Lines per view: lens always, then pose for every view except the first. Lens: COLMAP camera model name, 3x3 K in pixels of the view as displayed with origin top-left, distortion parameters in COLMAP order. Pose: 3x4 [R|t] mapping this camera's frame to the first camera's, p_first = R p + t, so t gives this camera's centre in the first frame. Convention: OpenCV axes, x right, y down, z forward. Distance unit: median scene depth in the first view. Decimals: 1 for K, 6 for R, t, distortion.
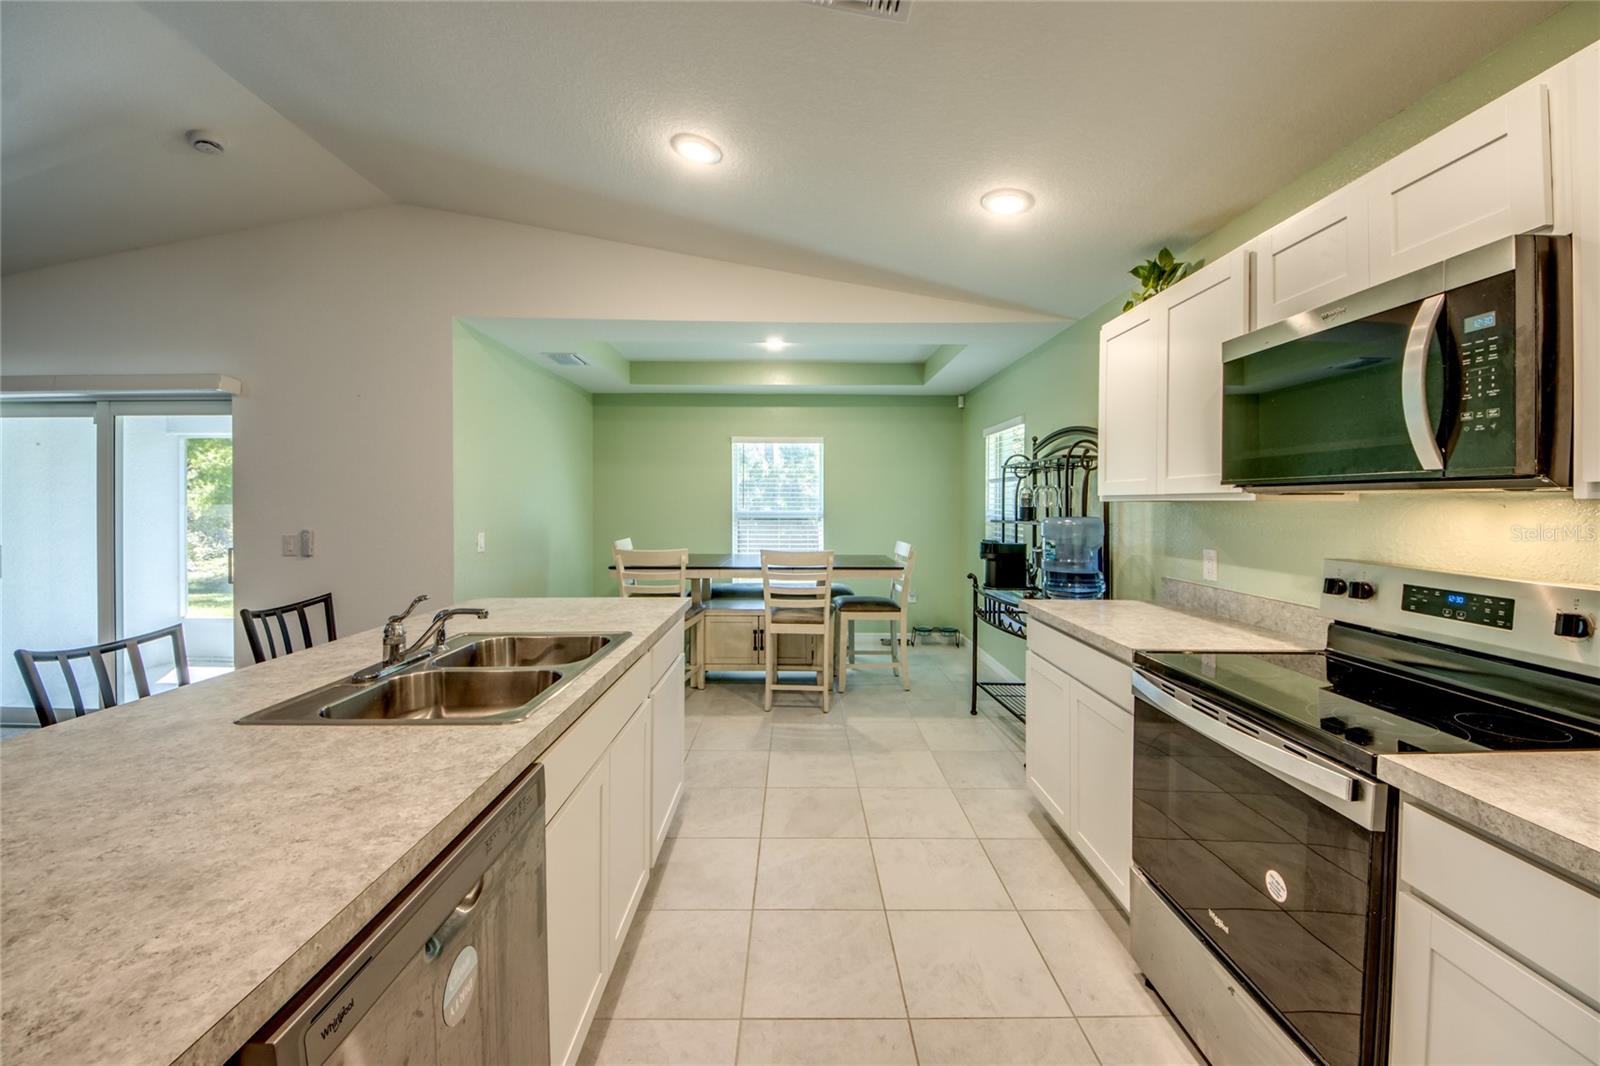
lens RADIAL K [[620.8, 0, 794.1], [0, 620.8, 506.3], [0, 0, 1]] dist [0.018778, -0.012659]
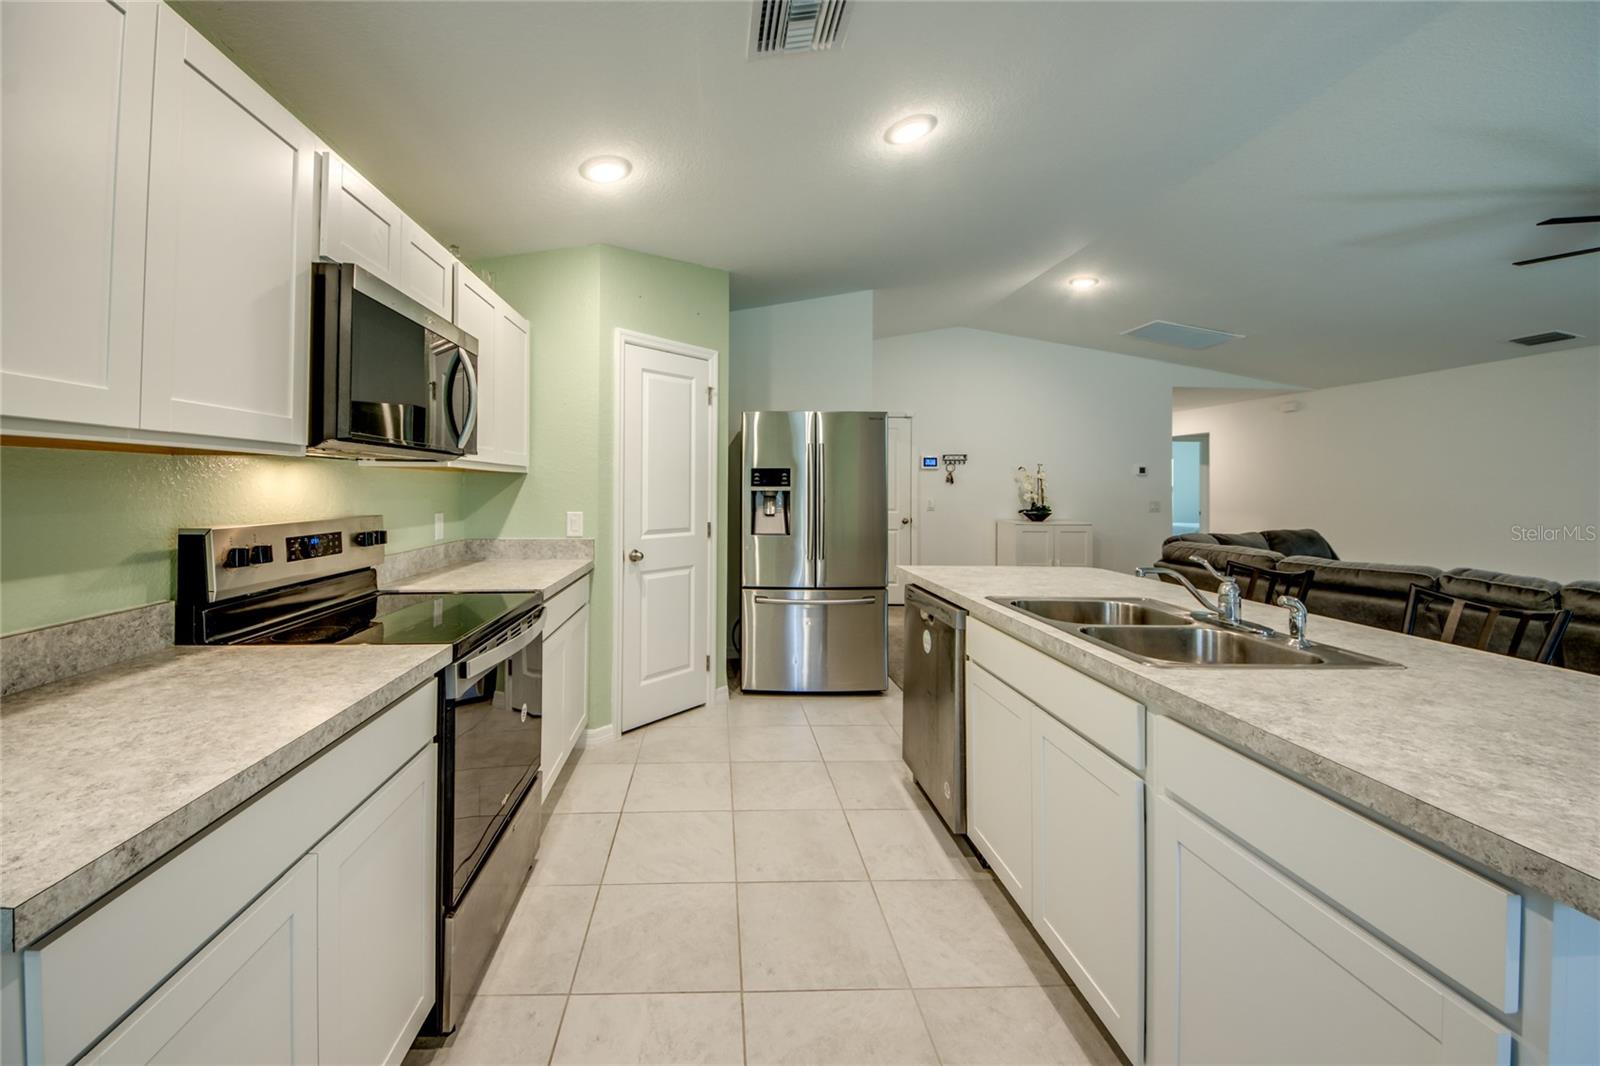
lens RADIAL K [[620.8, 0, 742.1], [0, 620.8, 482.1], [0, 0, 1]] dist [0.018778, -0.012659]
pose [[-0.999024, -0.009072, -0.043239, 0.139335], [-0.009011, 0.999958, -0.001592, 0.013513], [0.043252, -0.001201, -0.999063, 1.186989]]
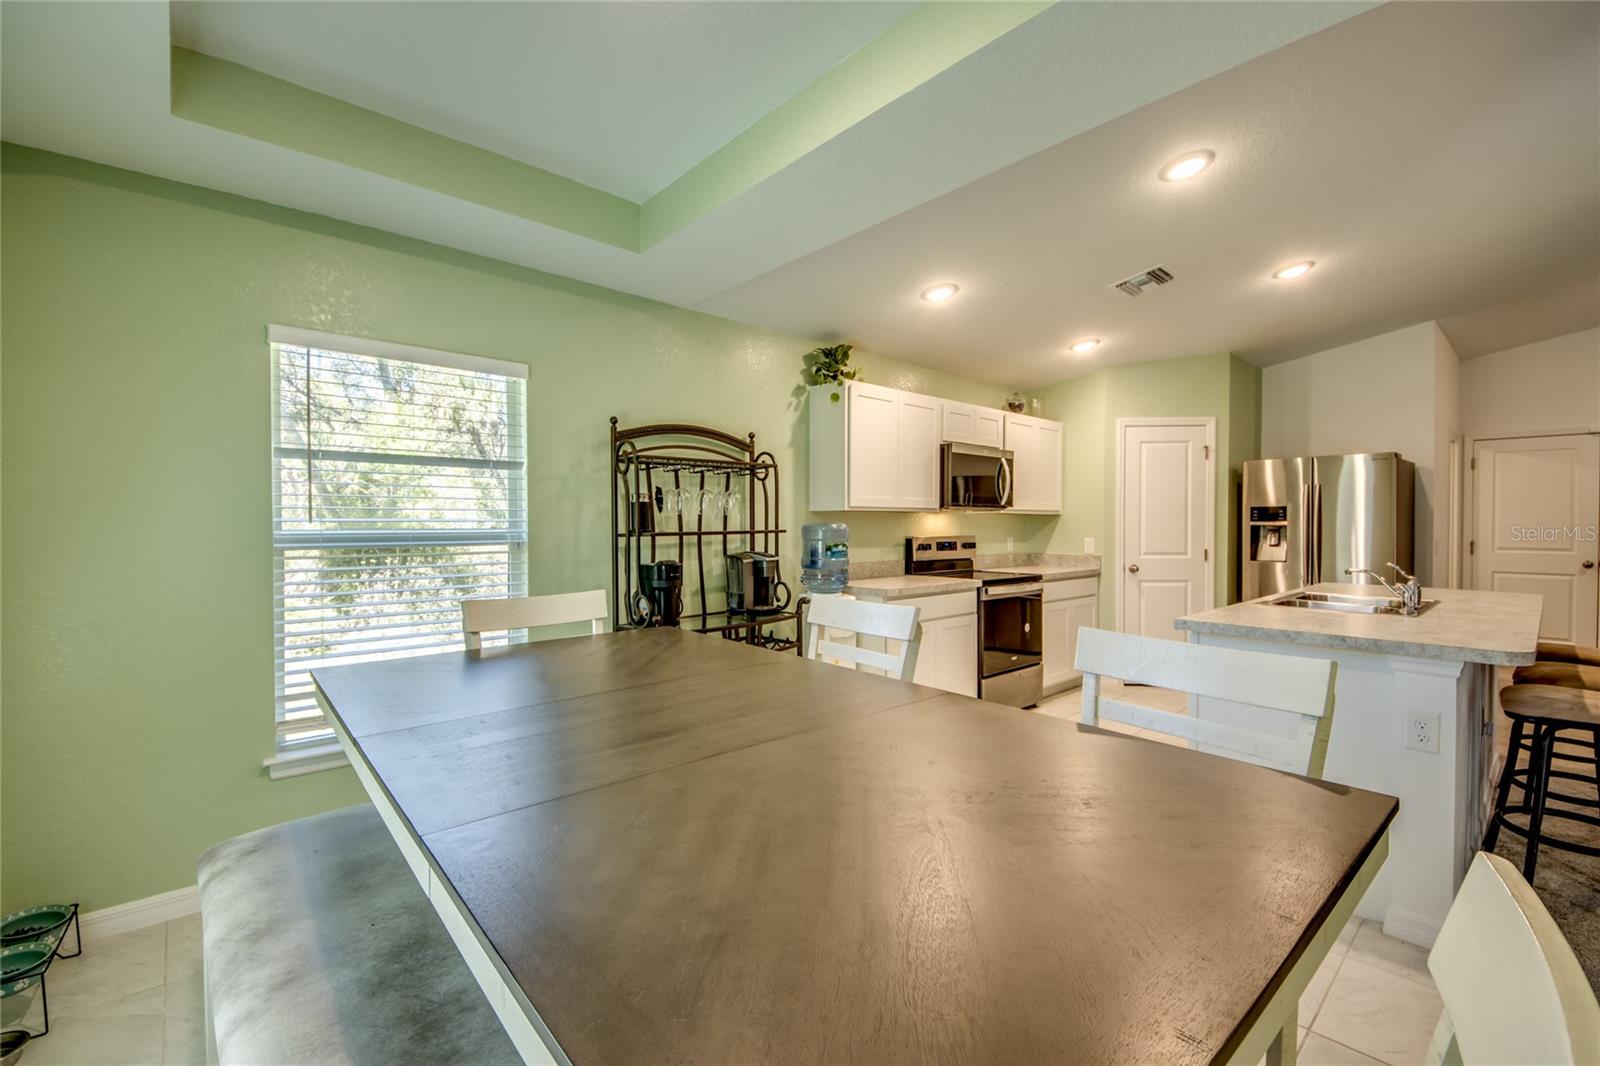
lens RADIAL K [[673.0, 0, 801.2], [0, 673.0, 530.9], [0, 0, 1]] dist [0.000227, -0.001834]
pose [[-0.670407, -0.014138, 0.741859, -0.496375], [0.000926, 0.999802, 0.019891, 0.007667], [-0.741993, 0.014022, -0.670261, 1.979042]]
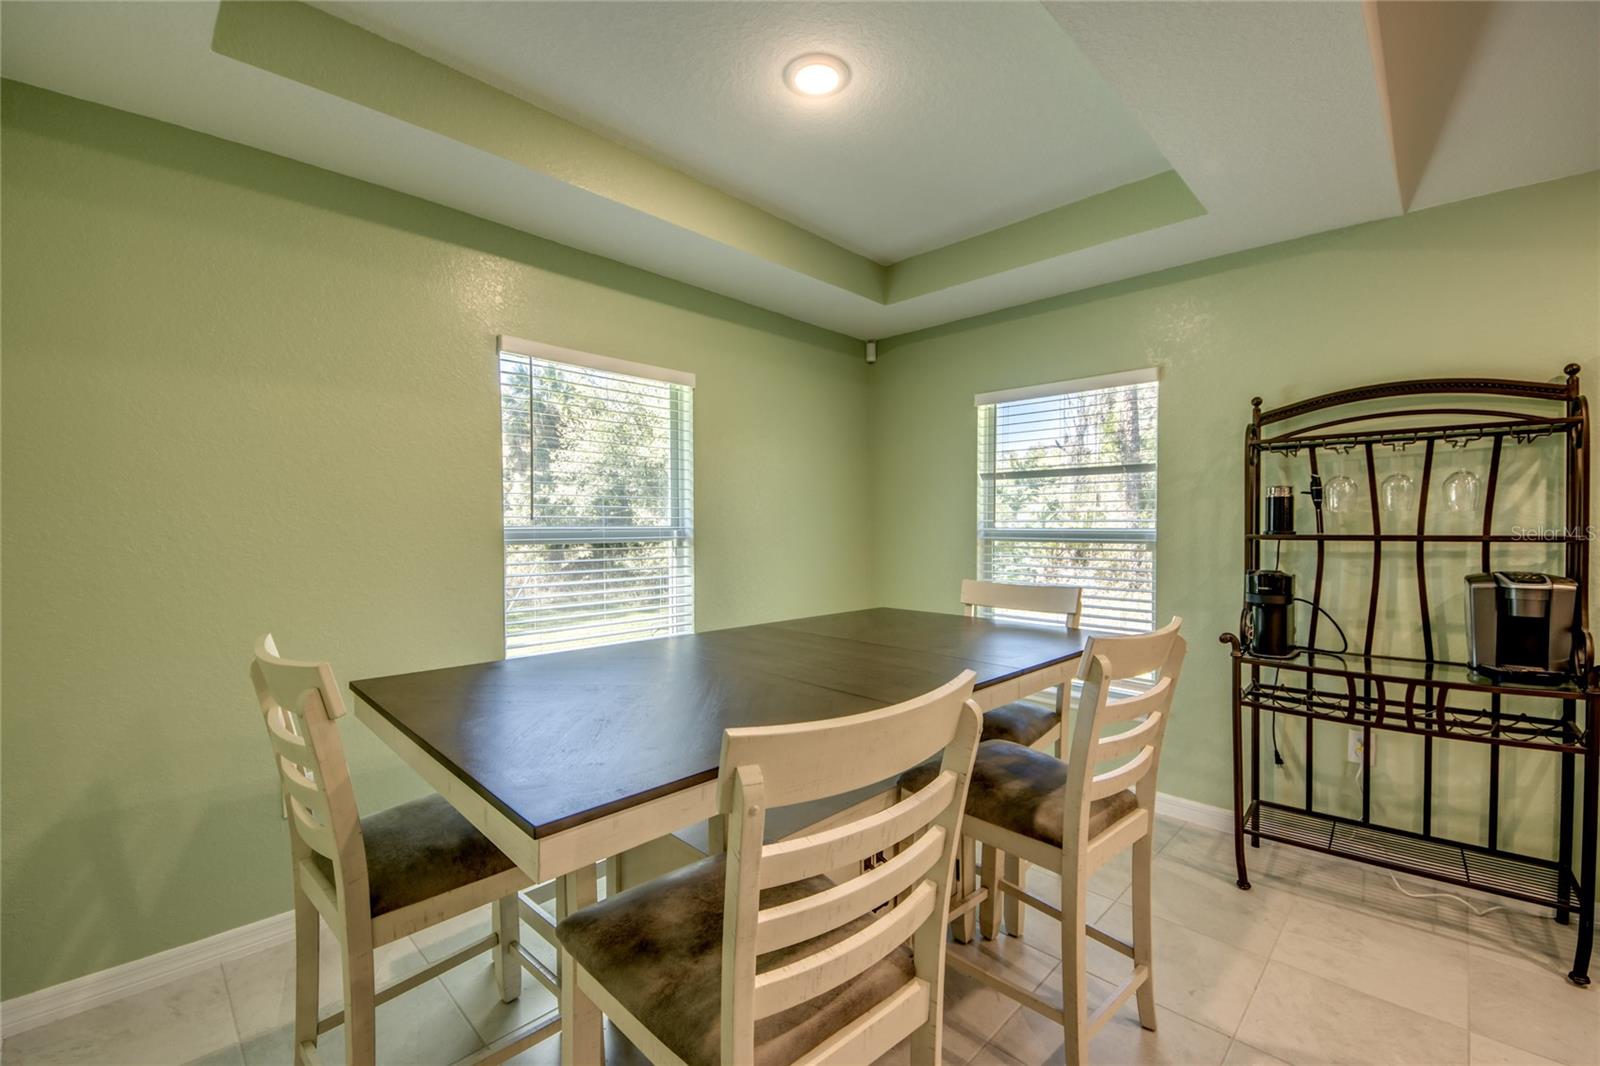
lens RADIAL K [[665.1, 0, 788.5], [0, 665.1, 536.5], [0, 0, 1]] dist [-0.000577, -0.007387]
pose [[0.700997, -0.014594, 0.713015, -0.586132], [0.006125, 0.999877, 0.014443, 0.017630], [-0.713138, -0.005758, 0.701000, 1.260780]]
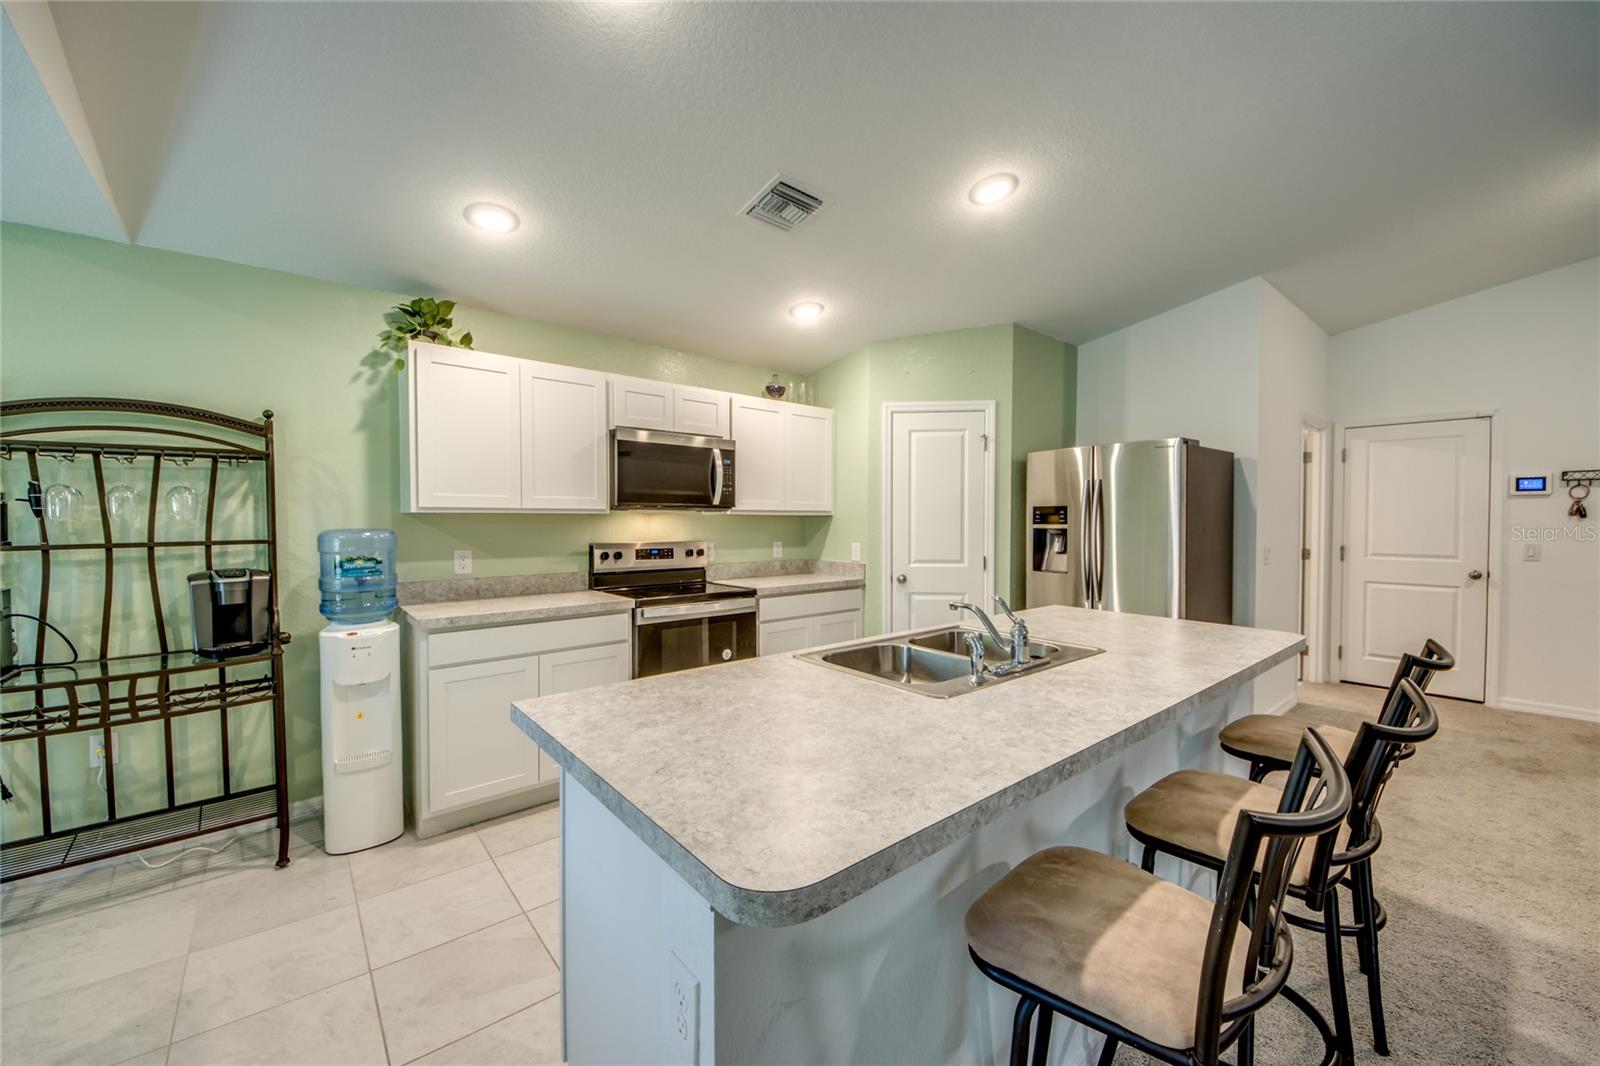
lens RADIAL K [[620.8, 0, 804.8], [0, 620.8, 534.1], [0, 0, 1]] dist [0.018778, -0.012659]
pose [[-0.656861, -0.022578, 0.753673, -0.688382], [0.001916, 0.999498, 0.031612, -0.003199], [-0.754009, 0.022209, -0.656489, 1.160168]]
